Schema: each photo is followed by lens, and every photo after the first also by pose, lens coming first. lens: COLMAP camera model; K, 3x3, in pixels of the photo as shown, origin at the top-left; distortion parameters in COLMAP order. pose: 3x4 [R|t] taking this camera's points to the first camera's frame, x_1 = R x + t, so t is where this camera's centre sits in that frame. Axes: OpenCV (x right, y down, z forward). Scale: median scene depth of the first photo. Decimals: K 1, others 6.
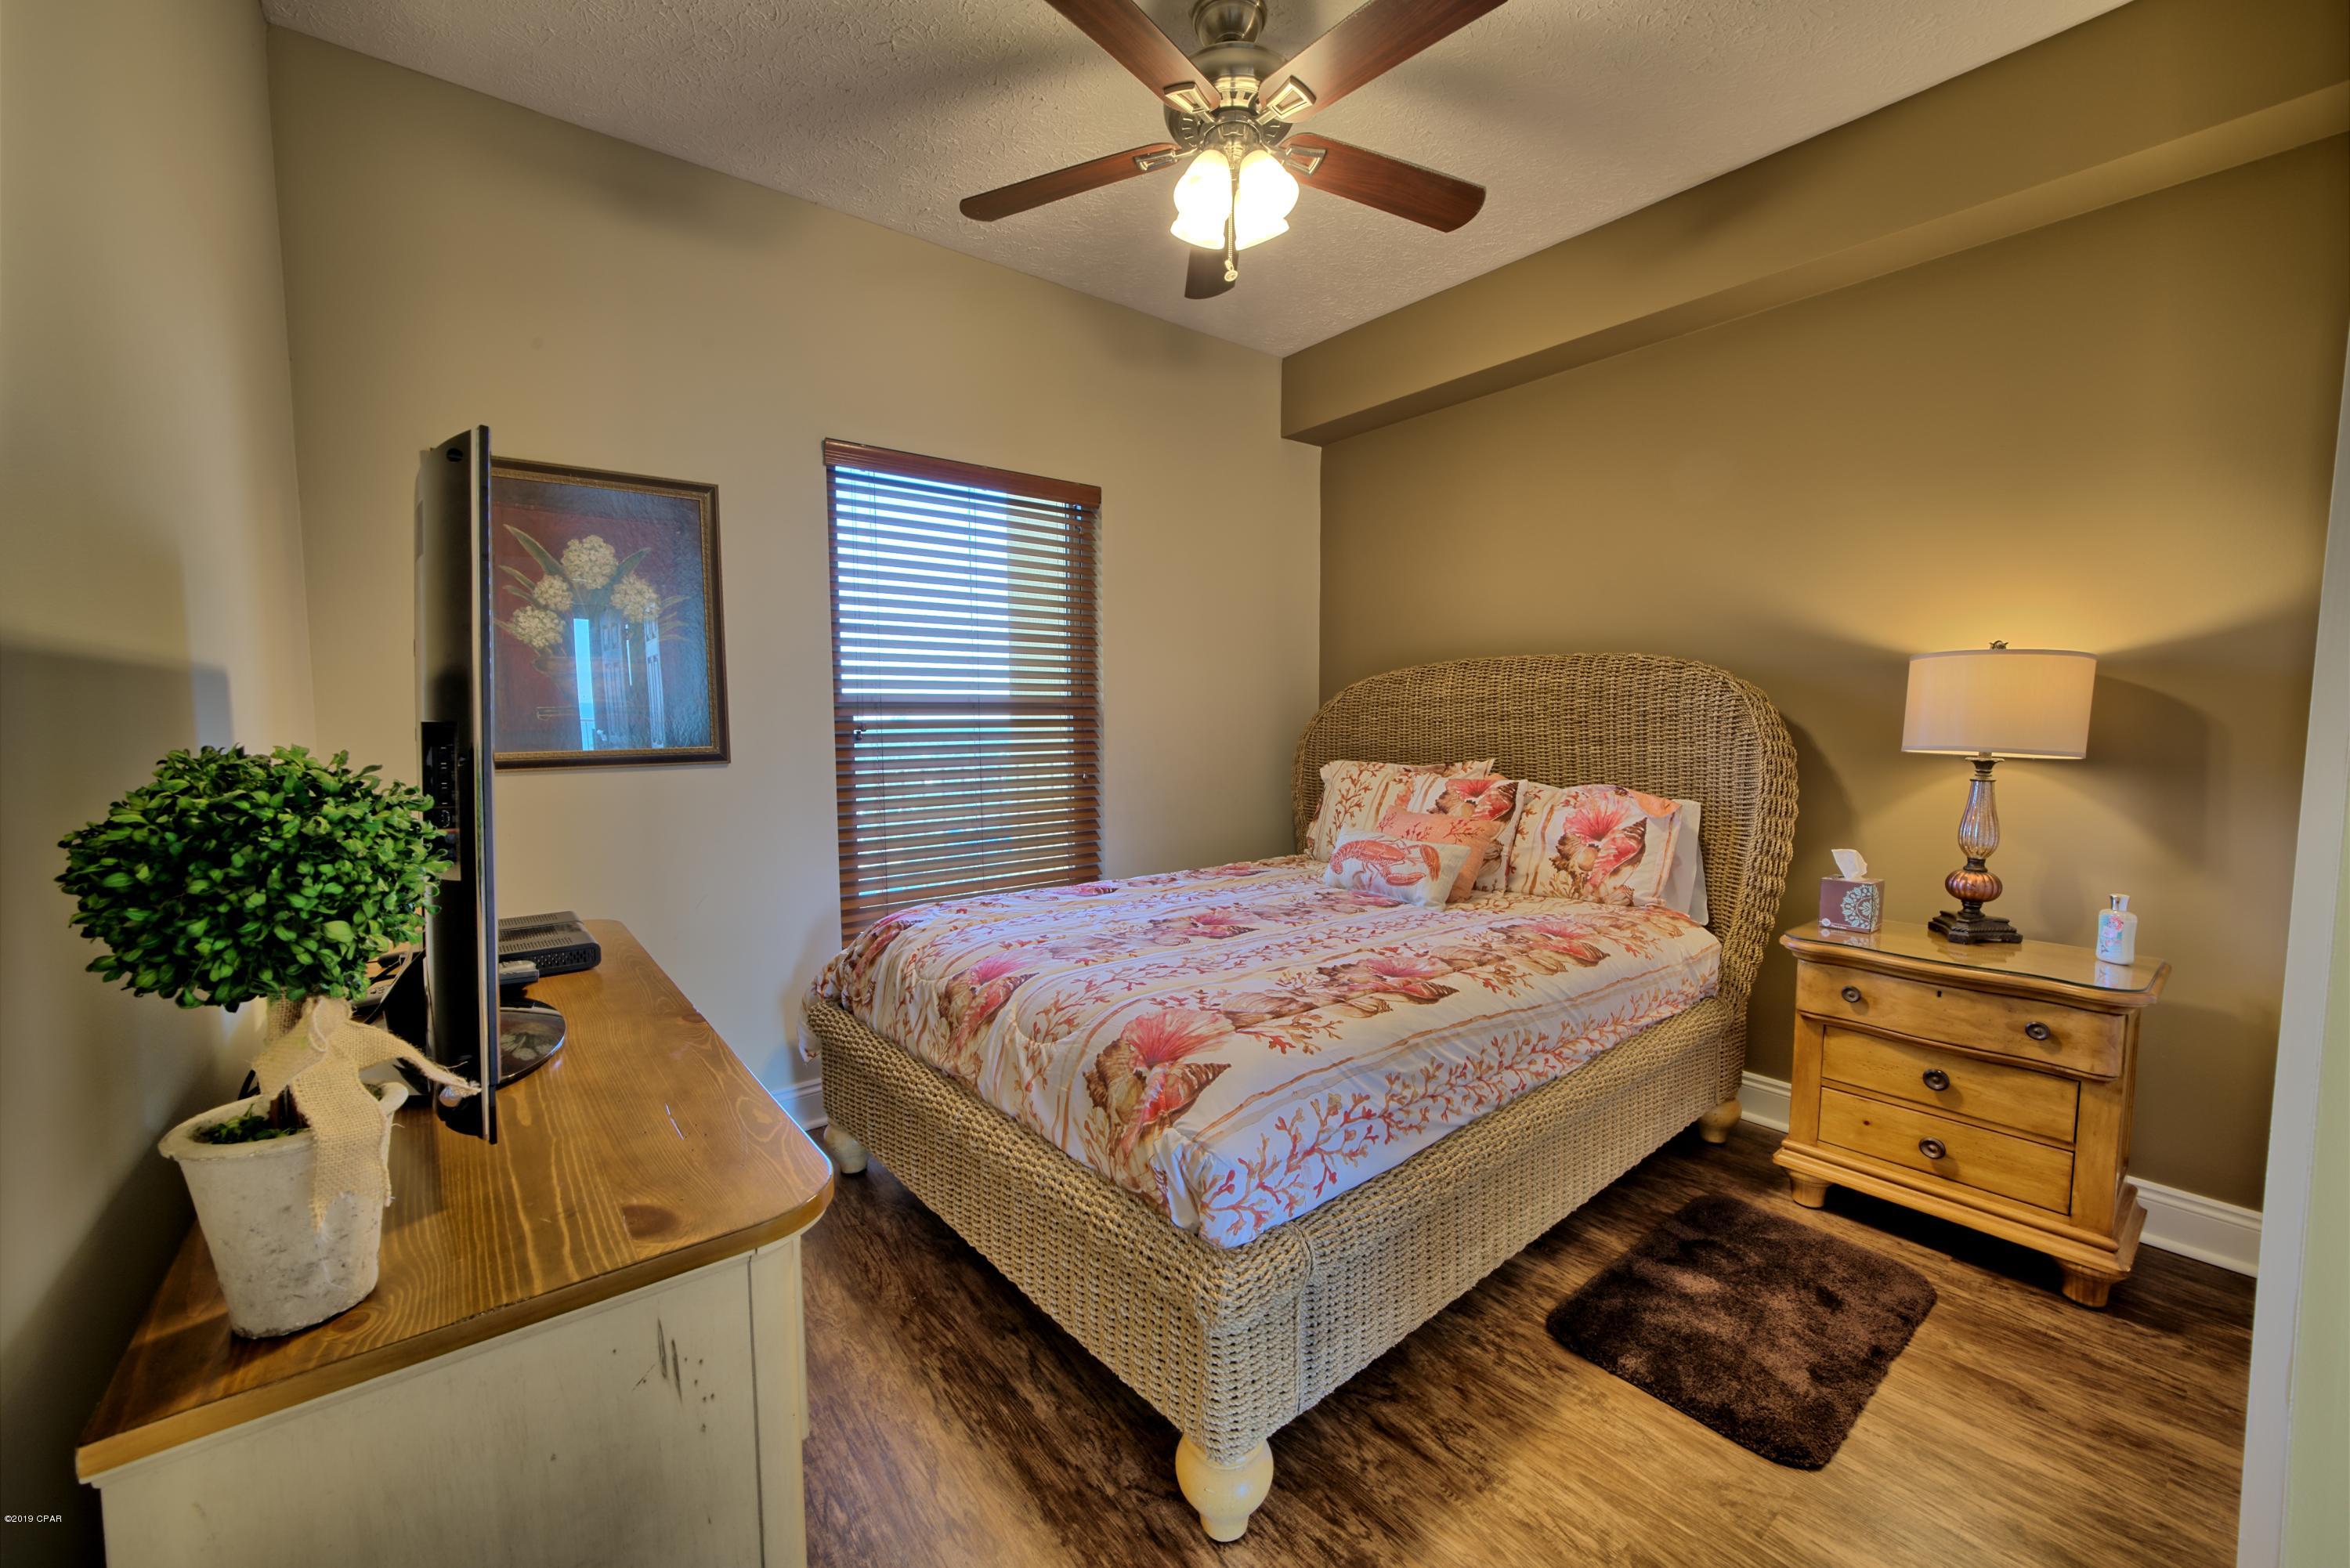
lens RADIAL K [[913.1, 0, 1172.0], [0, 913.1, 784.5], [0, 0, 1]] dist [-0.007853, 0.002252]
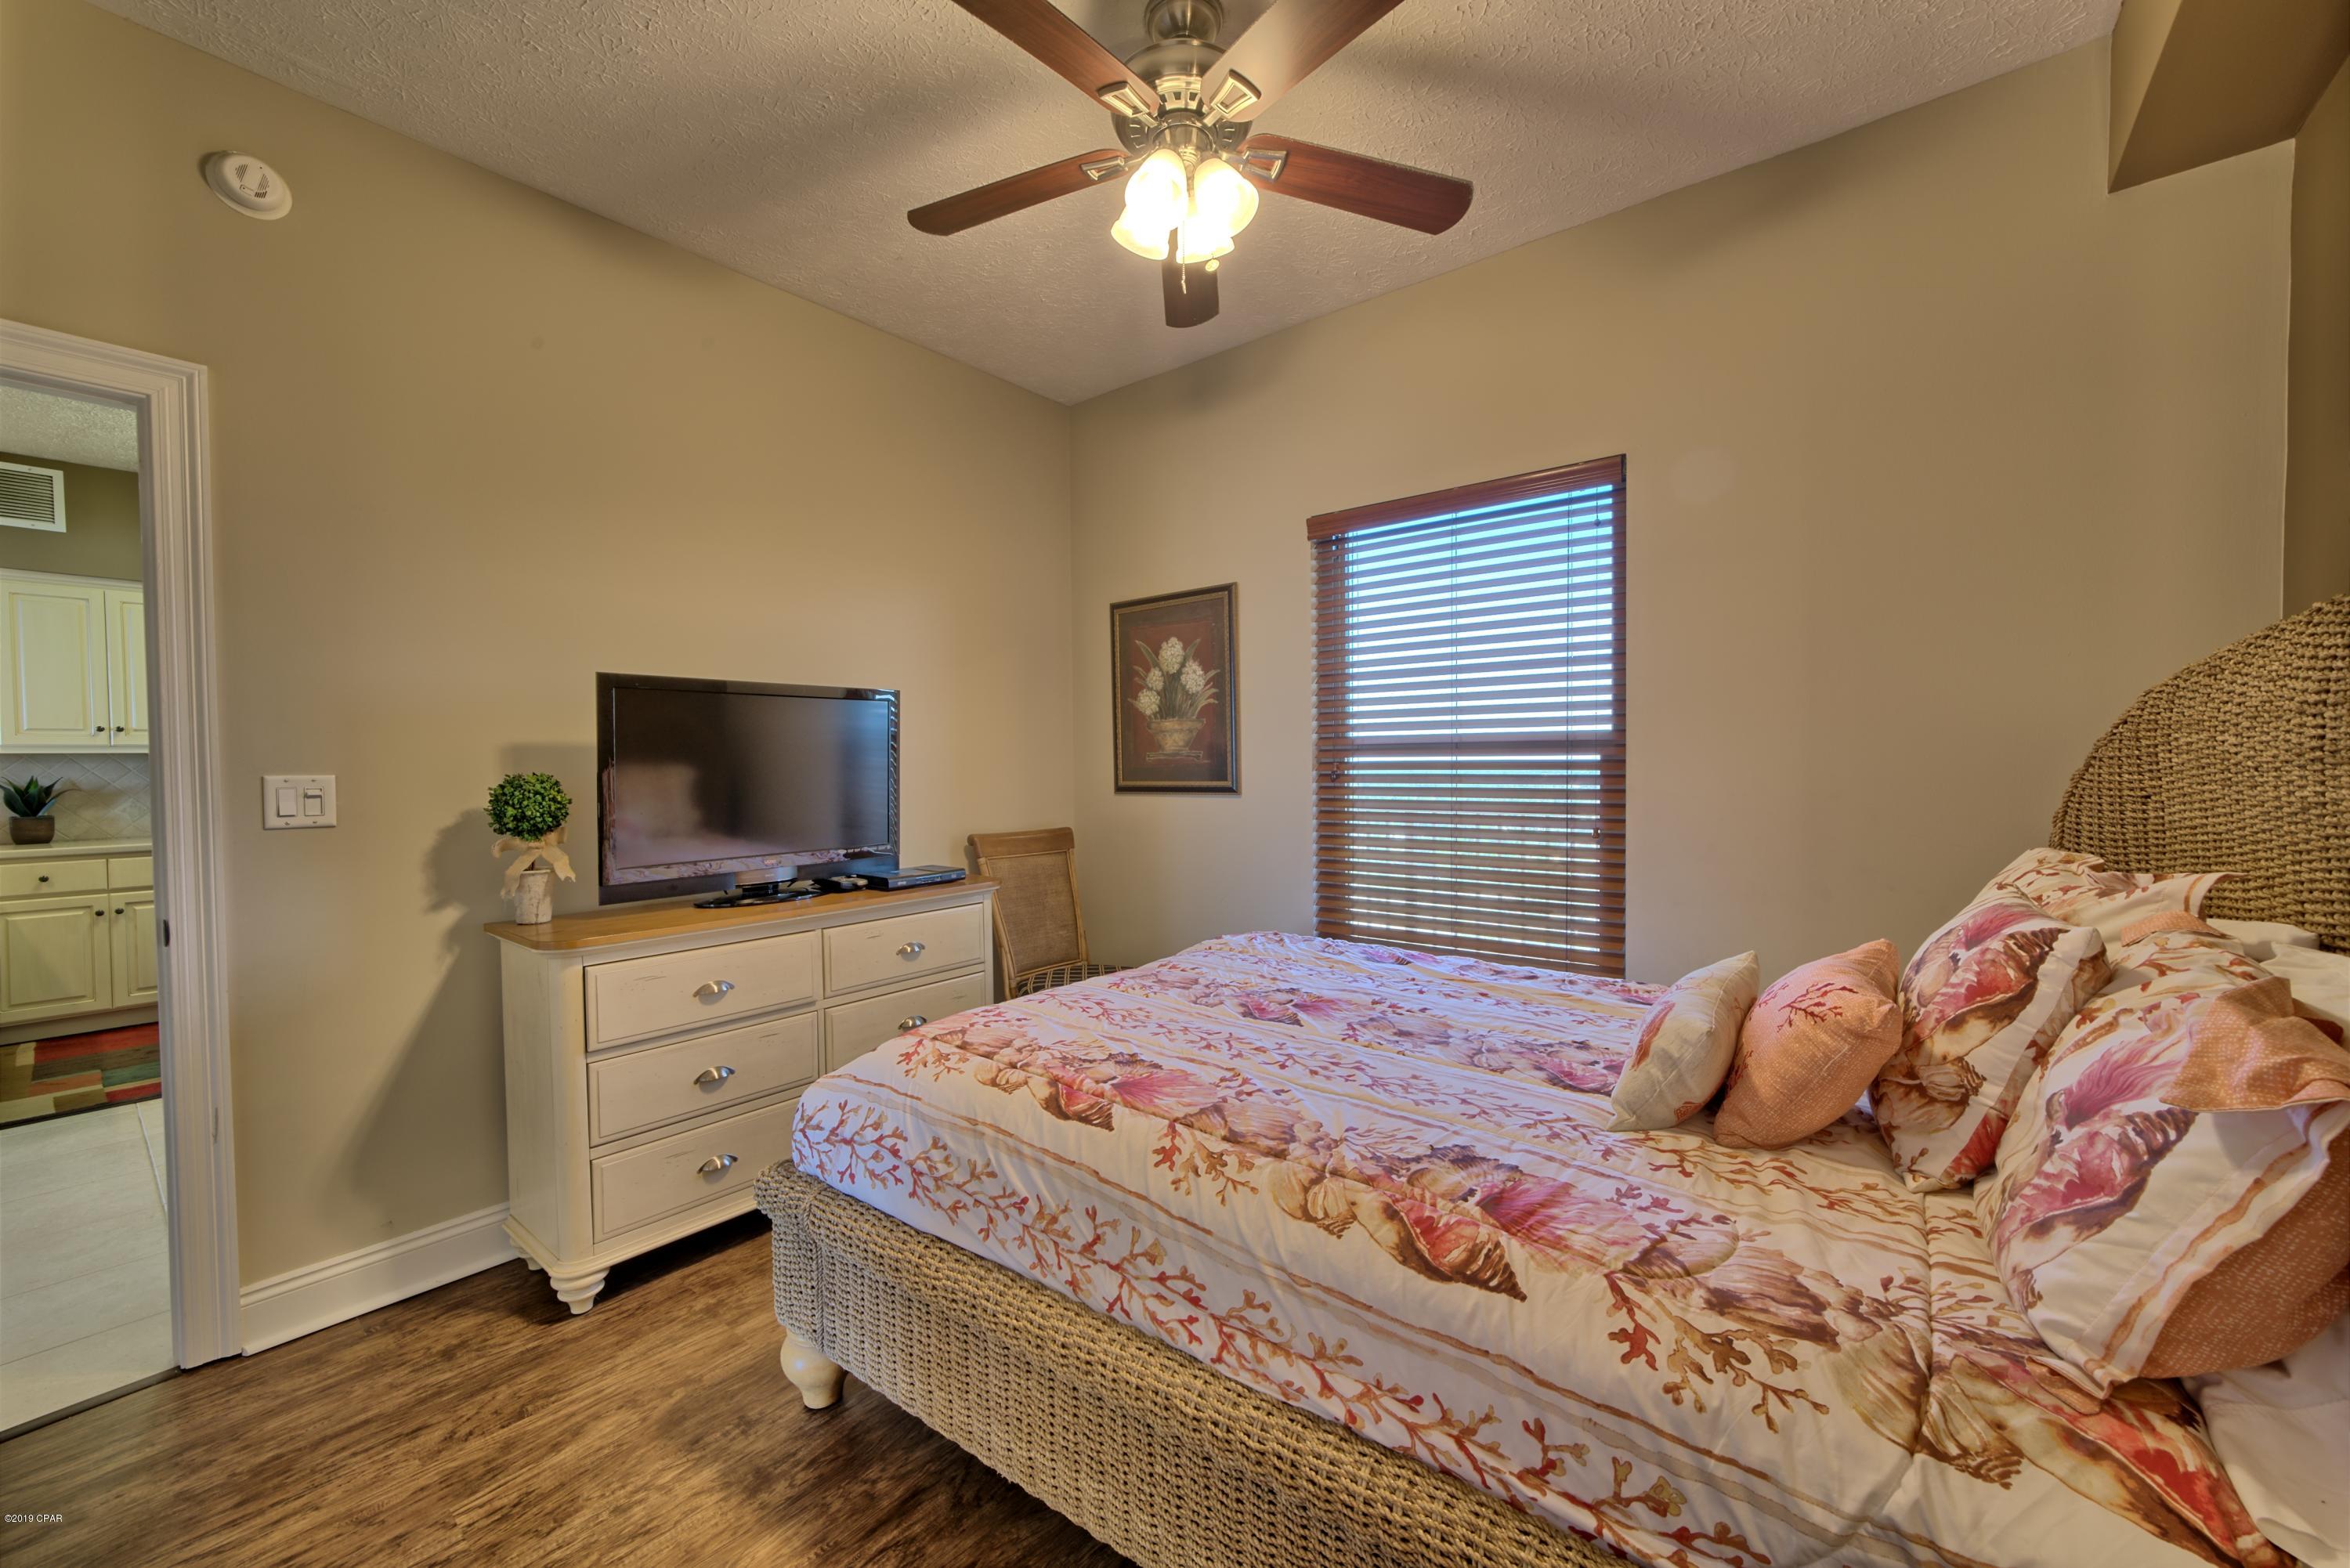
lens RADIAL K [[913.1, 0, 1167.4], [0, 913.1, 785.3], [0, 0, 1]] dist [-0.007853, 0.002252]
pose [[0.213532, 0.029405, -0.976493, 0.886985], [-0.065640, 0.997720, 0.015691, -0.059363], [0.974728, 0.060747, 0.214975, 0.737530]]
